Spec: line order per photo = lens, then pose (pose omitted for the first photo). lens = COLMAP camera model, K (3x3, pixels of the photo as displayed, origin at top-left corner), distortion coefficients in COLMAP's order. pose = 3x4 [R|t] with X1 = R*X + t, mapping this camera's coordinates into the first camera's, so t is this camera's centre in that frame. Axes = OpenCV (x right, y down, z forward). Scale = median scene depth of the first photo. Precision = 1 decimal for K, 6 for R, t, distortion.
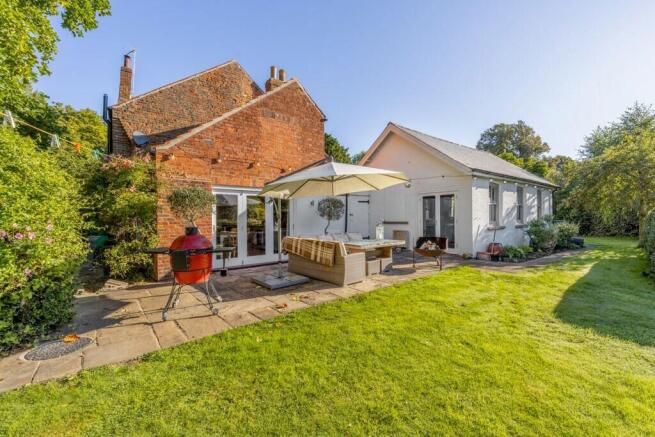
lens RADIAL K [[269.5, 0, 327.6], [0, 269.5, 210.4], [0, 0, 1]] dist [0.000374, 0.000146]
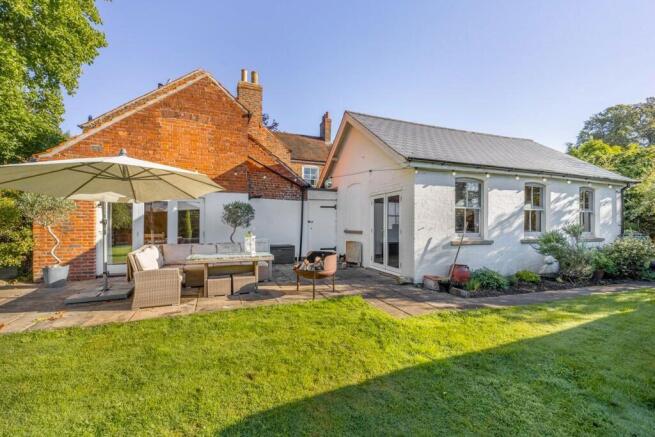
lens RADIAL K [[259.4, 0, 327.5], [0, 259.4, 218.5], [0, 0, 1]] dist [-0.001139, -0.000234]
pose [[0.950322, 0.006338, -0.311204, 0.505794], [-0.005369, 0.999978, 0.003968, 0.002423], [0.311222, -0.002100, 0.950335, 0.262935]]
